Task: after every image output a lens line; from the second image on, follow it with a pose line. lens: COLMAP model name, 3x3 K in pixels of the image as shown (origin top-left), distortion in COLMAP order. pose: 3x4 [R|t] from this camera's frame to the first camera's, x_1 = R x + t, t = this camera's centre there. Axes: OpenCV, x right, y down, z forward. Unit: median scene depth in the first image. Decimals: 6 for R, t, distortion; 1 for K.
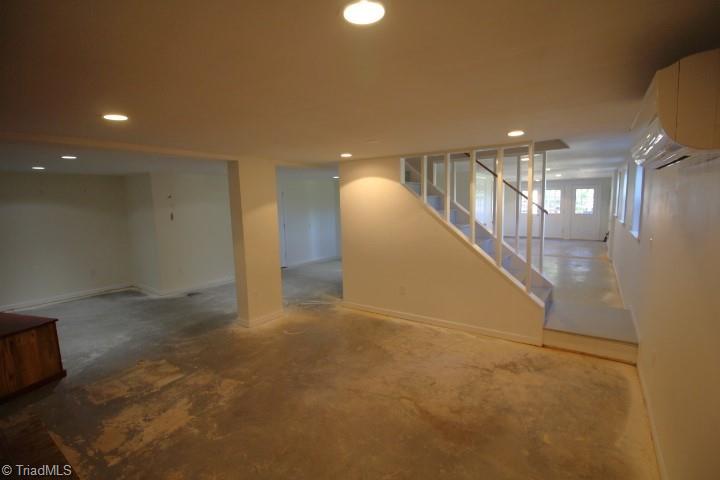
lens RADIAL K [[332.3, 0, 366.7], [0, 332.3, 239.1], [0, 0, 1]] dist [-0.000125, -0.012079]
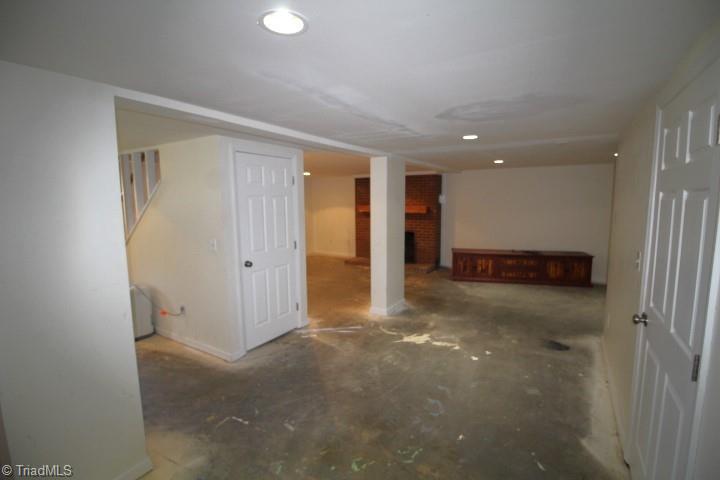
lens RADIAL K [[332.3, 0, 366.7], [0, 332.3, 239.1], [0, 0, 1]] dist [-0.000125, -0.012079]
pose [[-0.997776, 0.038652, -0.054302, -0.290665], [0.024902, 0.971867, 0.234211, -0.317401], [0.061827, 0.232338, -0.970668, 2.848169]]
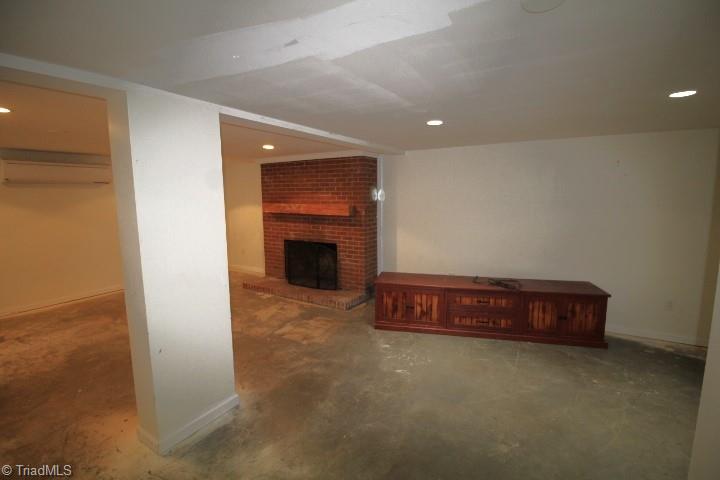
lens RADIAL K [[332.3, 0, 366.7], [0, 332.3, 239.1], [0, 0, 1]] dist [-0.000125, -0.012079]
pose [[-0.997820, 0.037401, -0.054381, -0.823869], [0.022741, 0.968314, 0.248699, -0.212973], [0.061960, 0.246920, -0.967053, 2.086684]]
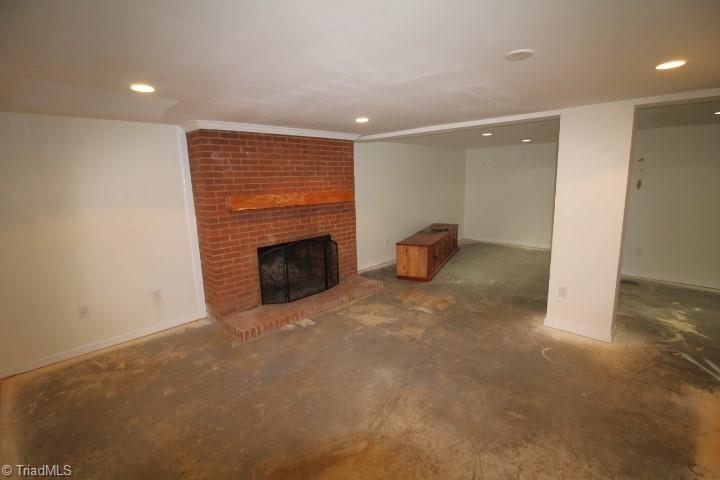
lens RADIAL K [[332.3, 0, 366.7], [0, 332.3, 239.1], [0, 0, 1]] dist [-0.000125, -0.012079]
pose [[-0.158121, 0.207476, -0.965376, 0.624733], [-0.087045, 0.970941, 0.222929, -0.113753], [0.983575, 0.119281, -0.135467, 0.885393]]
